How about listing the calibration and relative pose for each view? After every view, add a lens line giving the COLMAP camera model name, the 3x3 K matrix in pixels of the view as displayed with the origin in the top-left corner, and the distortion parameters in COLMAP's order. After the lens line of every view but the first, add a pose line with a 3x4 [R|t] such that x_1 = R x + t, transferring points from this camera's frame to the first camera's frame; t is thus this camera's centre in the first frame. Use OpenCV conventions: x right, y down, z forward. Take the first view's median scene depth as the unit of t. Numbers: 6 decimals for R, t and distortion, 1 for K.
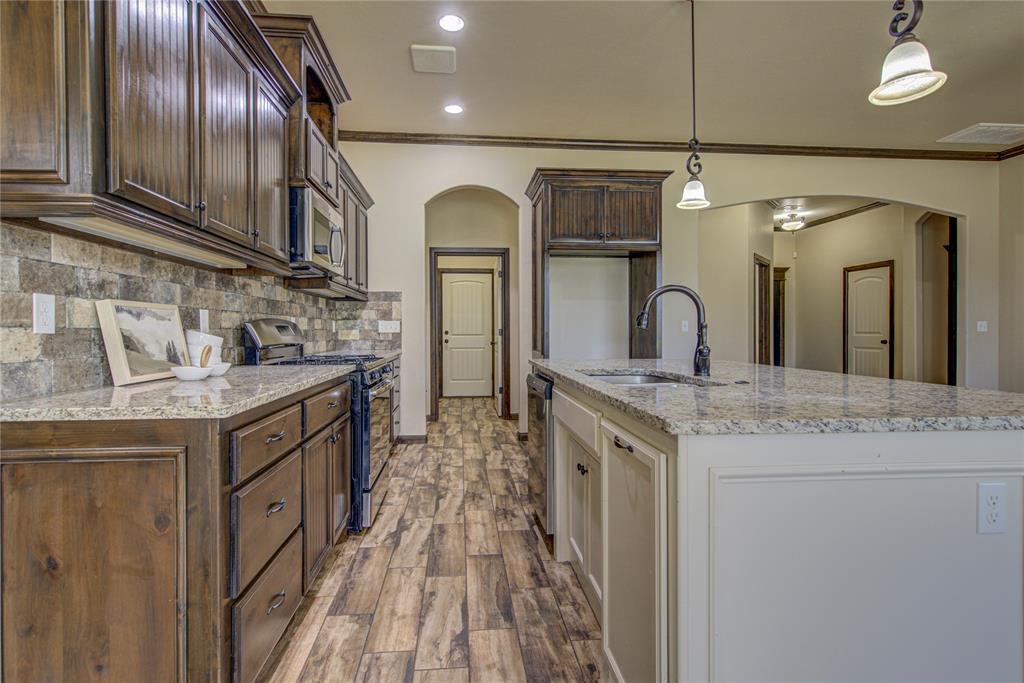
lens RADIAL K [[489.9, 0, 504.4], [0, 489.9, 334.9], [0, 0, 1]] dist [0.003164, -0.001684]
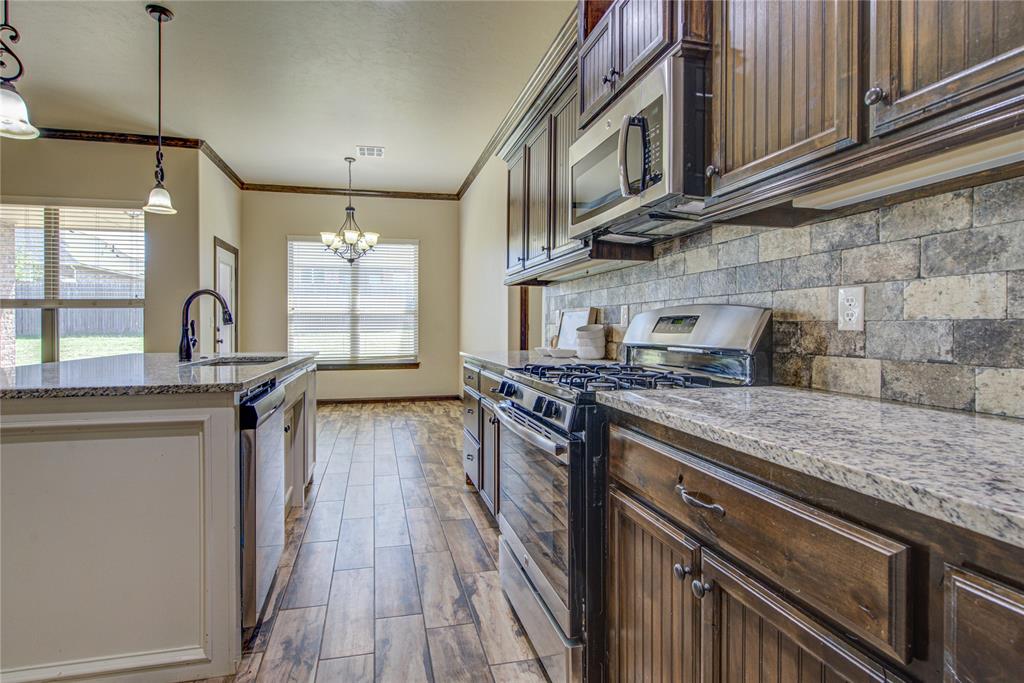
lens RADIAL K [[489.9, 0, 486.4], [0, 489.9, 323.4], [0, 0, 1]] dist [0.003164, -0.001684]
pose [[-0.990453, -0.001555, -0.137839, -0.127350], [-0.003578, 0.999889, 0.014433, -0.018898], [0.137801, 0.014789, -0.990350, 1.534343]]
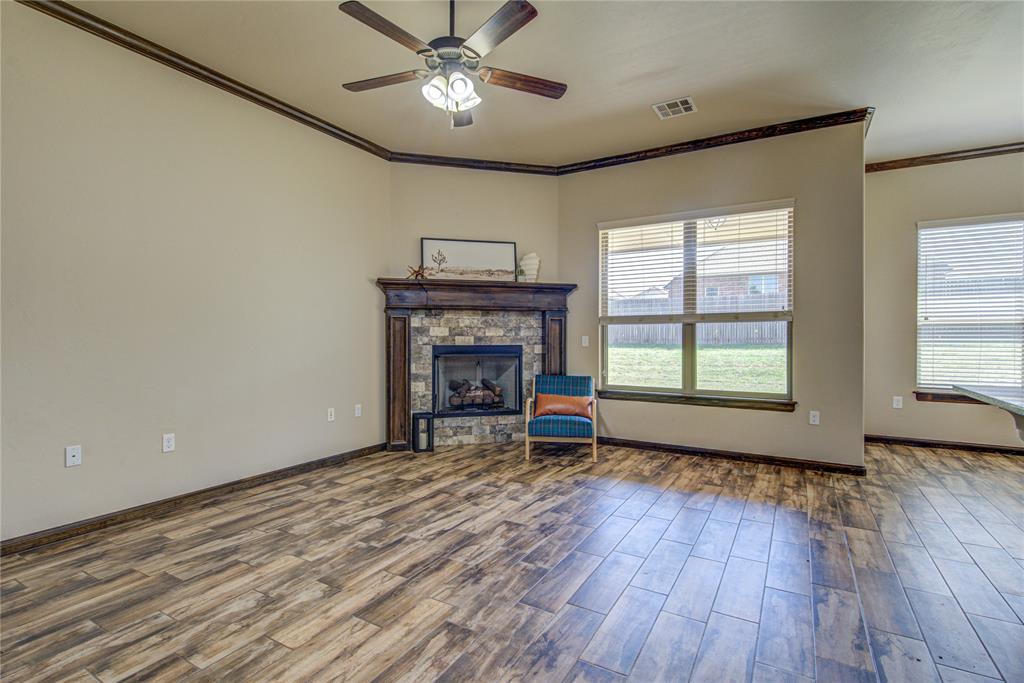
lens RADIAL K [[489.9, 0, 505.7], [0, 489.9, 344.3], [0, 0, 1]] dist [0.003164, -0.001684]
pose [[-0.810190, -0.012939, 0.586025, 0.644734], [0.007472, 0.999447, 0.032398, -0.027831], [-0.586120, 0.030628, -0.809645, 1.400994]]
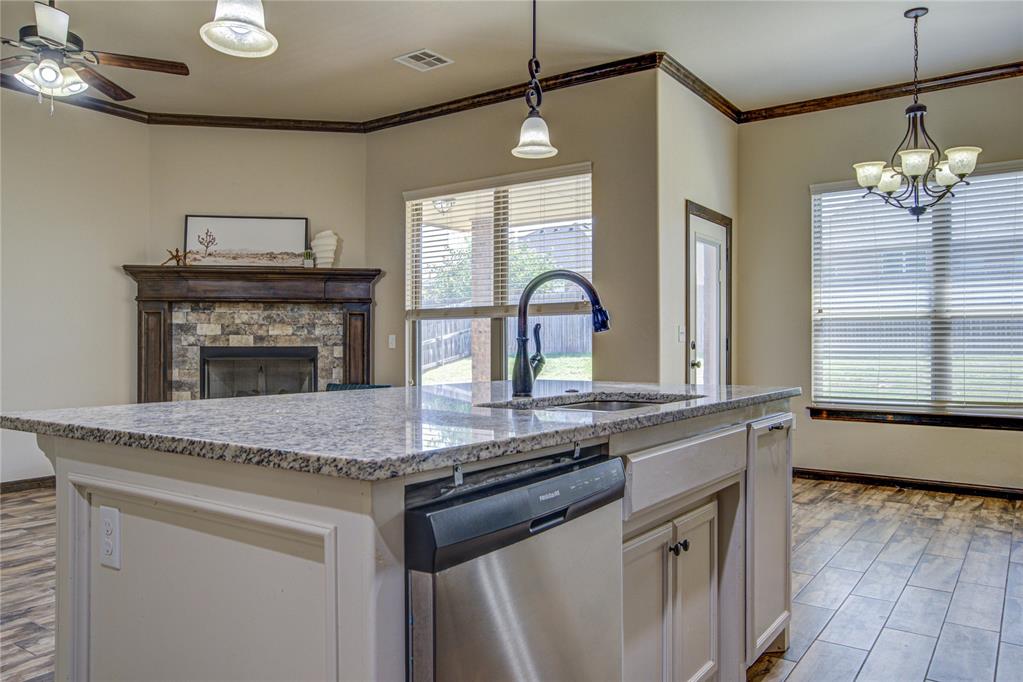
lens RADIAL K [[750.3, 0, 495.3], [0, 750.3, 338.9], [0, 0, 1]] dist [-0.041691, 0.042346]
pose [[-0.759343, 0.000388, 0.650690, -0.188976], [0.009417, 0.999902, 0.010393, -0.004773], [-0.650622, 0.014020, -0.759272, 1.221653]]
